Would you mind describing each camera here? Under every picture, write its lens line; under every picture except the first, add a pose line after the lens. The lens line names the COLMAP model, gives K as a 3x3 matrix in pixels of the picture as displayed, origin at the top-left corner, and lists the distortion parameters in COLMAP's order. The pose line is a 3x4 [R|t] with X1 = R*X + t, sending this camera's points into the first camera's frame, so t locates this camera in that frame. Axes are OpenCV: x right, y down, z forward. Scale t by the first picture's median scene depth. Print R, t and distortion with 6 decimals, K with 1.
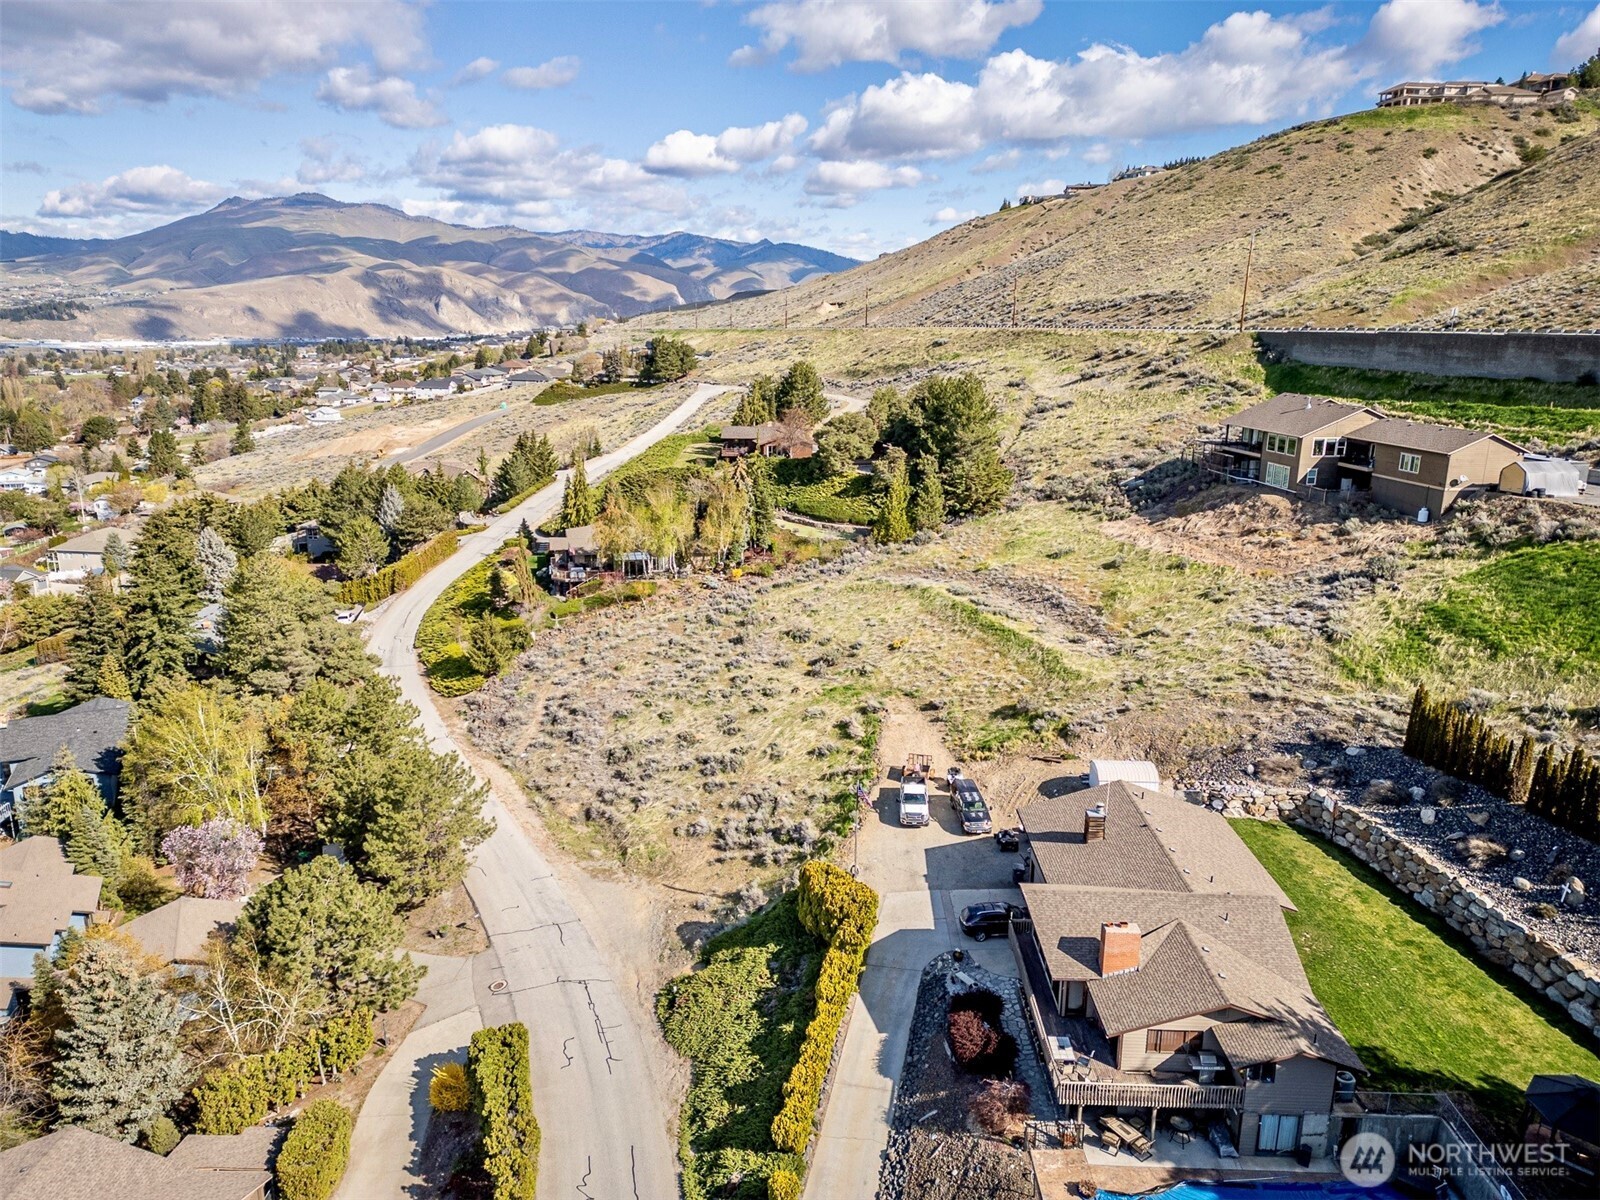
lens RADIAL K [[1122.1, 0, 797.2], [0, 1122.1, 598.3], [0, 0, 1]] dist [0.058157, -0.040710]
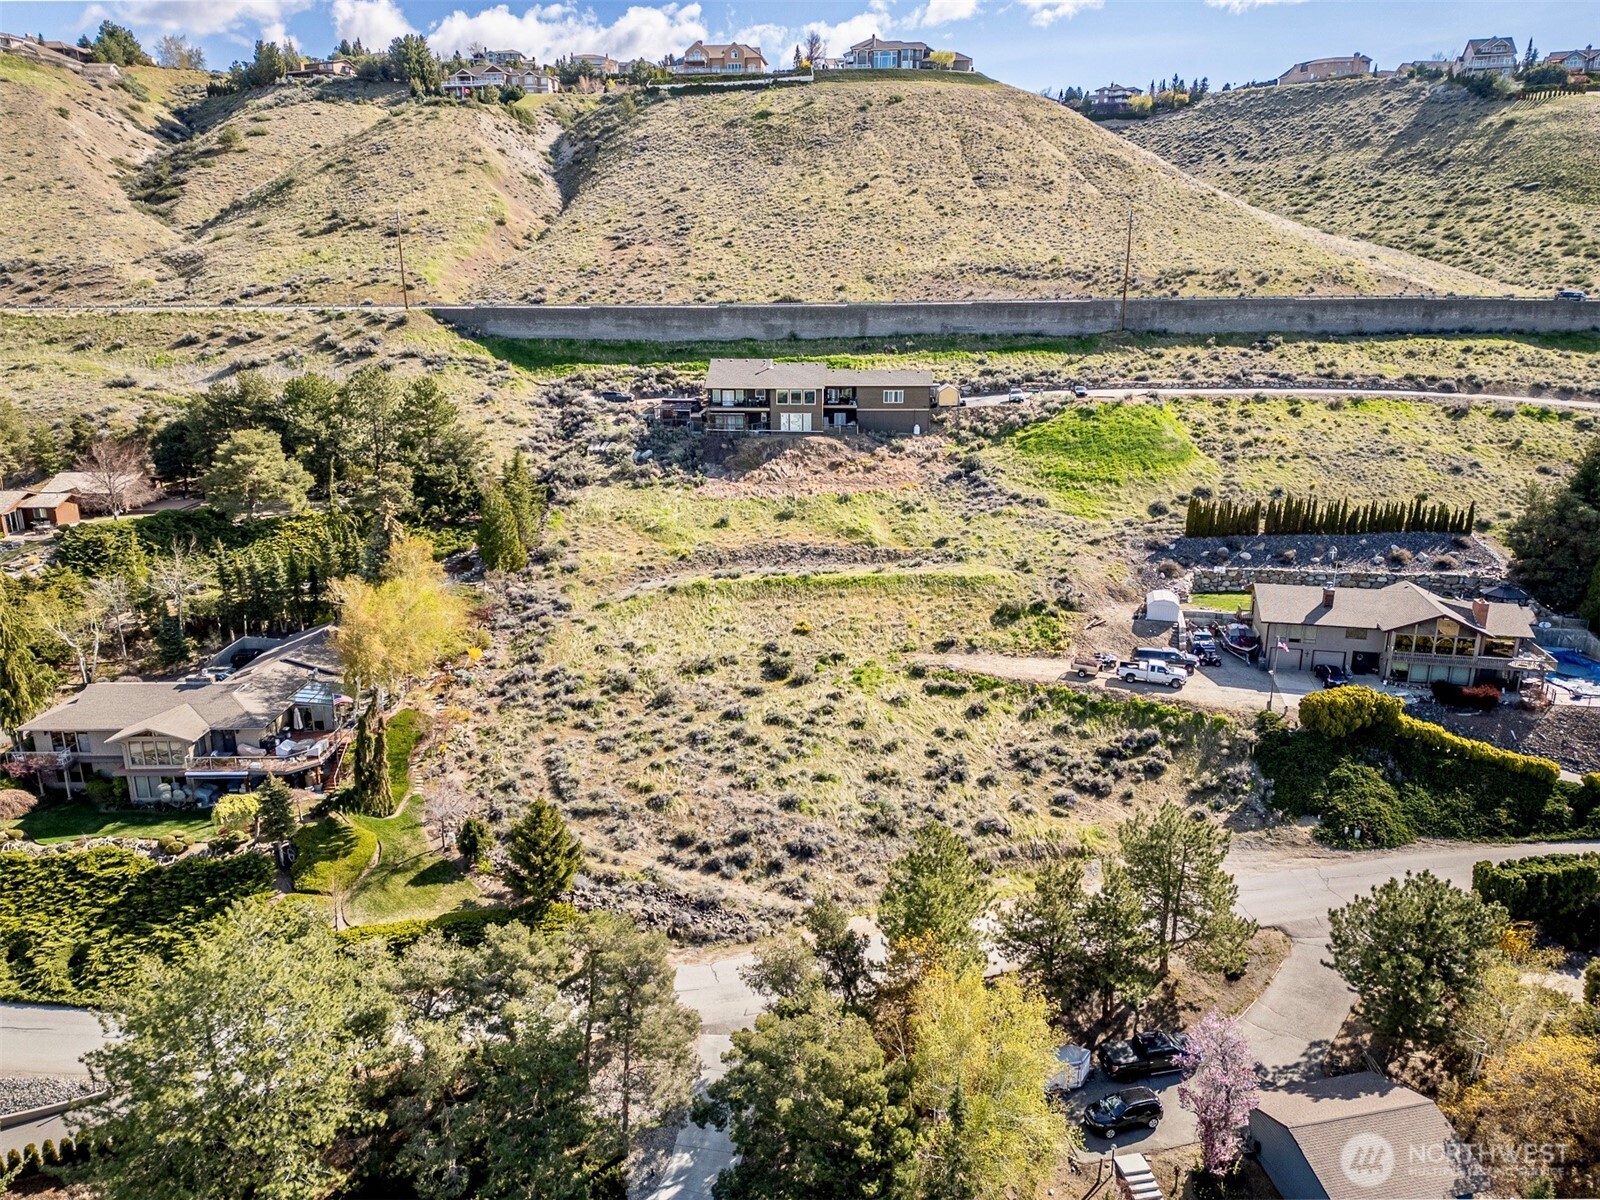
lens RADIAL K [[1122.1, 0, 799.3], [0, 1122.1, 597.9], [0, 0, 1]] dist [0.058157, -0.040710]
pose [[0.208456, -0.266526, 0.941015, -0.849512], [0.243134, 0.946070, 0.214098, -0.199639], [-0.947329, 0.184163, 0.262016, 0.742093]]
